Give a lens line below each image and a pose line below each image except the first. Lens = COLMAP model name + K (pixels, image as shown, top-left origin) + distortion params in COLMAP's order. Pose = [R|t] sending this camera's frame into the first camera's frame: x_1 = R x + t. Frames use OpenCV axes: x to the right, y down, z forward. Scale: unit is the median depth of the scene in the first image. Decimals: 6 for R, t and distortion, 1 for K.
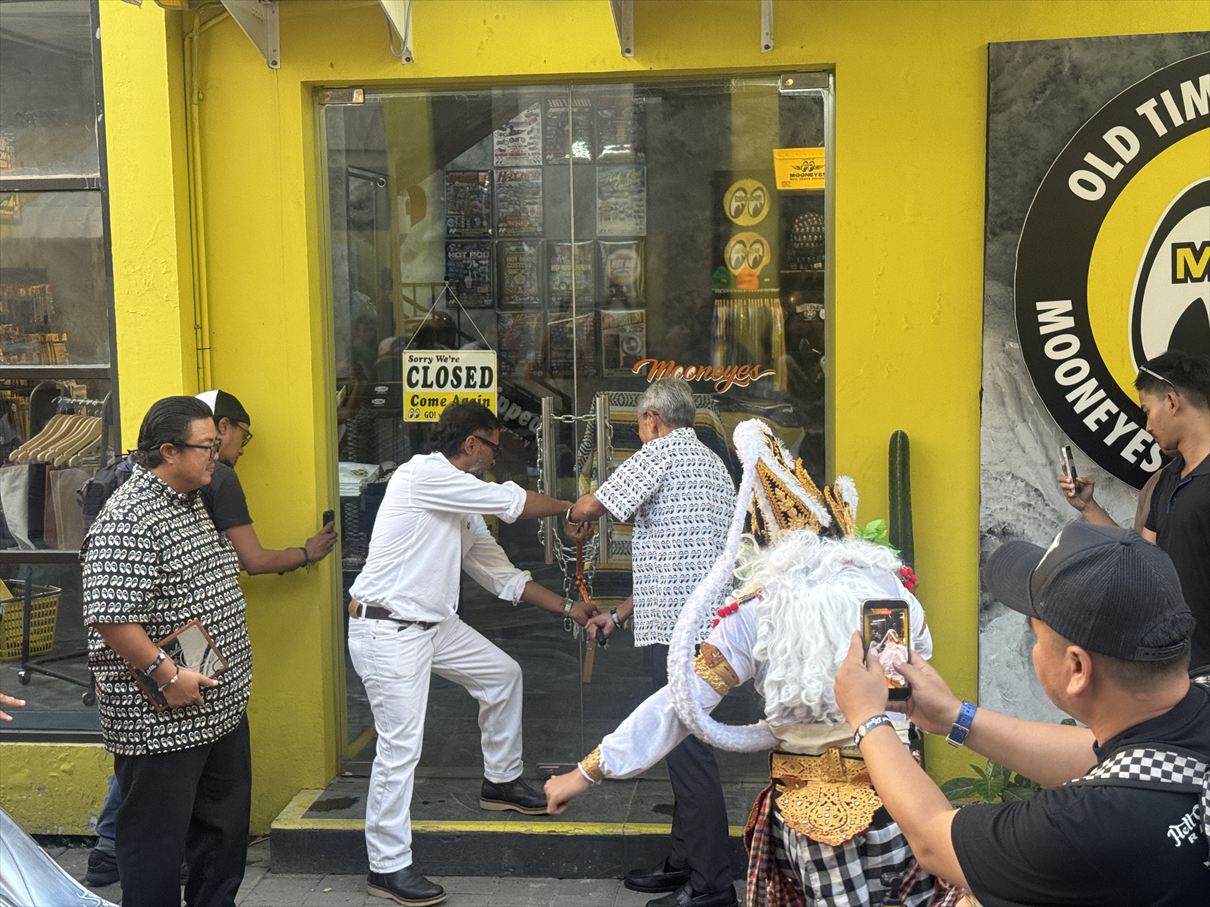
lens RADIAL K [[1692.0, 0, 604.9], [0, 1692.0, 454.6], [0, 0, 1]] dist [-0.003907, 0.000000]
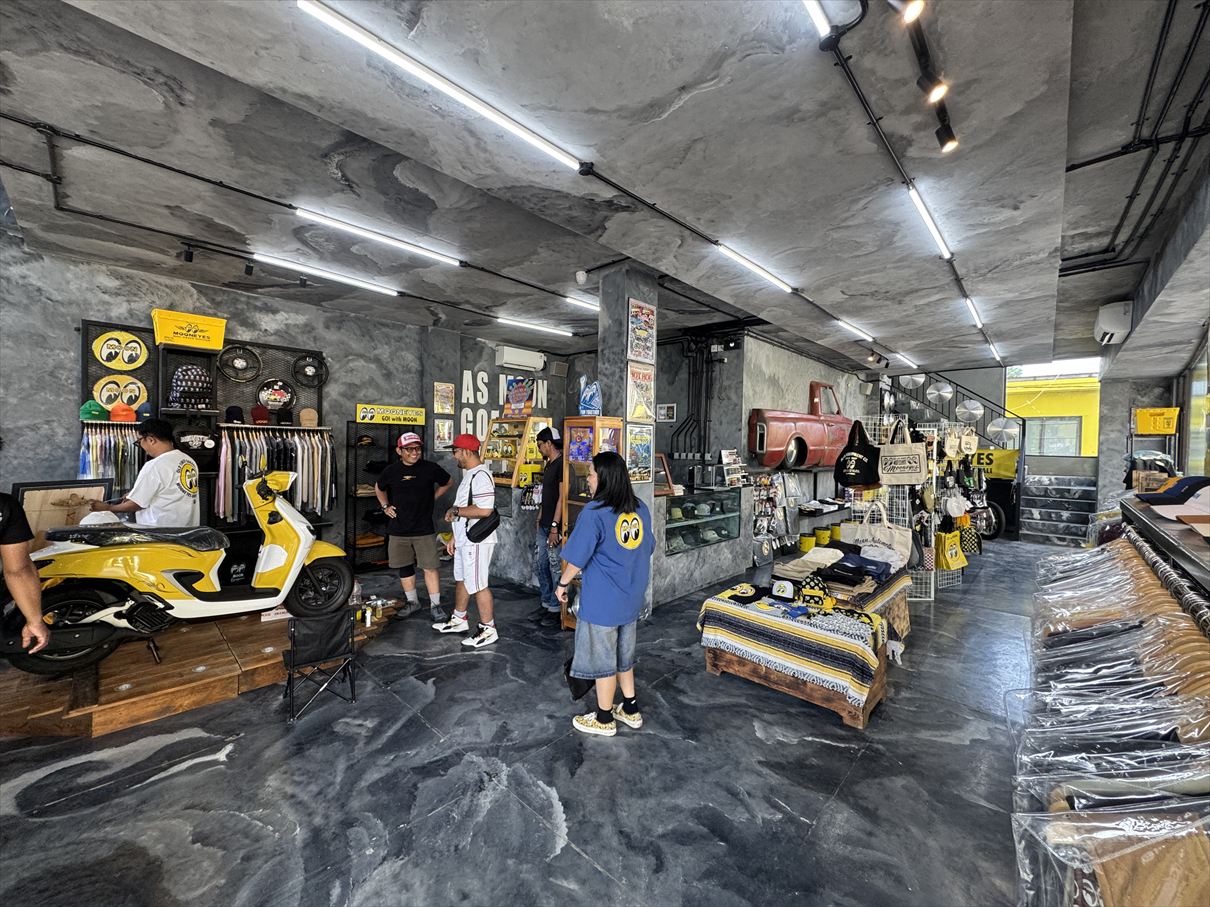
lens RADIAL K [[483.1, 0, 601.6], [0, 483.1, 455.3], [0, 0, 1]] dist [0.000294, 0.000047]
pose [[0.586520, 0.005911, 0.809913, 0.005649], [0.049221, 0.997865, -0.042927, -0.041469], [-0.808438, 0.065042, 0.584977, 0.515088]]
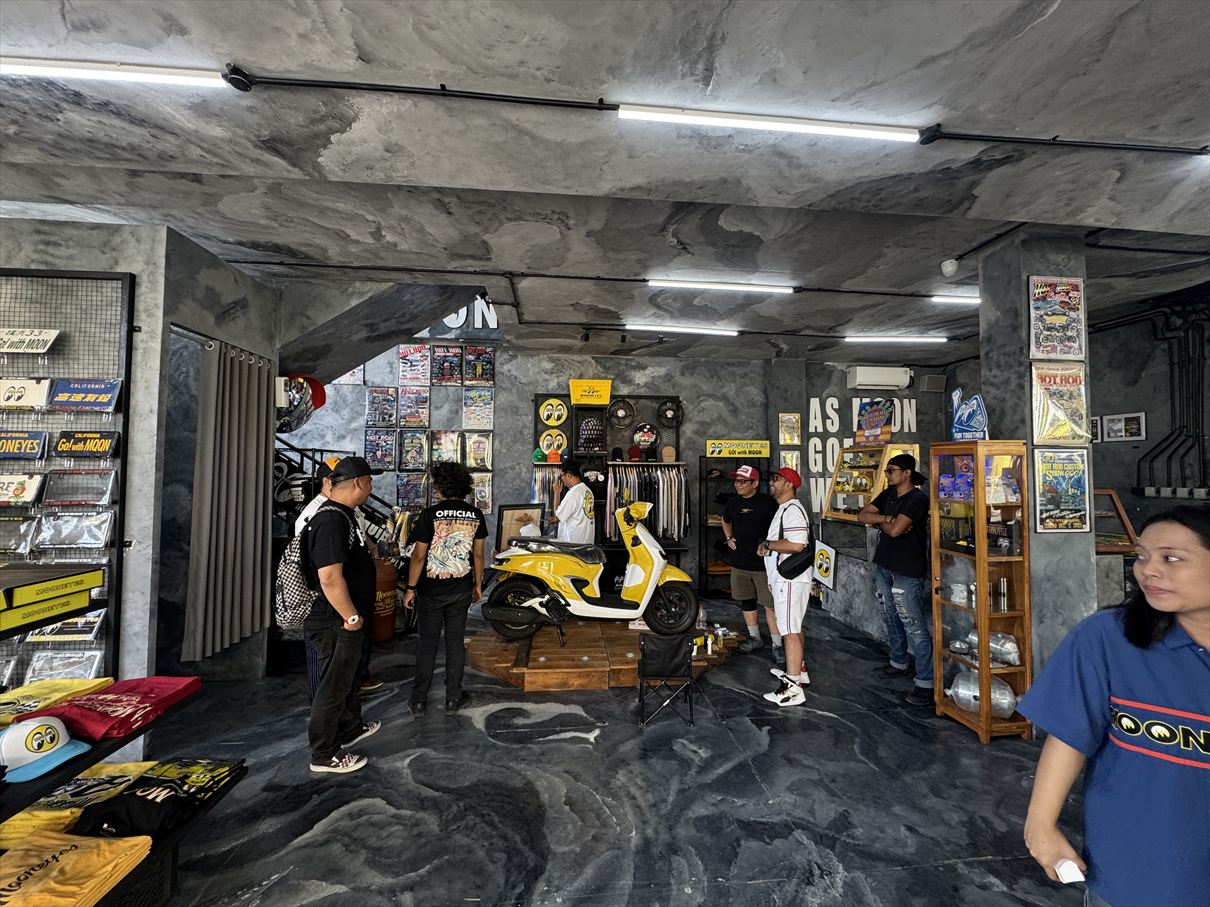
lens RADIAL K [[483.1, 0, 602.3], [0, 483.1, 455.3], [0, 0, 1]] dist [0.000294, 0.000047]
pose [[0.972340, 0.025058, 0.232220, 0.019229], [0.004210, 0.992187, -0.124690, -0.043676], [-0.233531, 0.122219, 0.964638, 0.514229]]
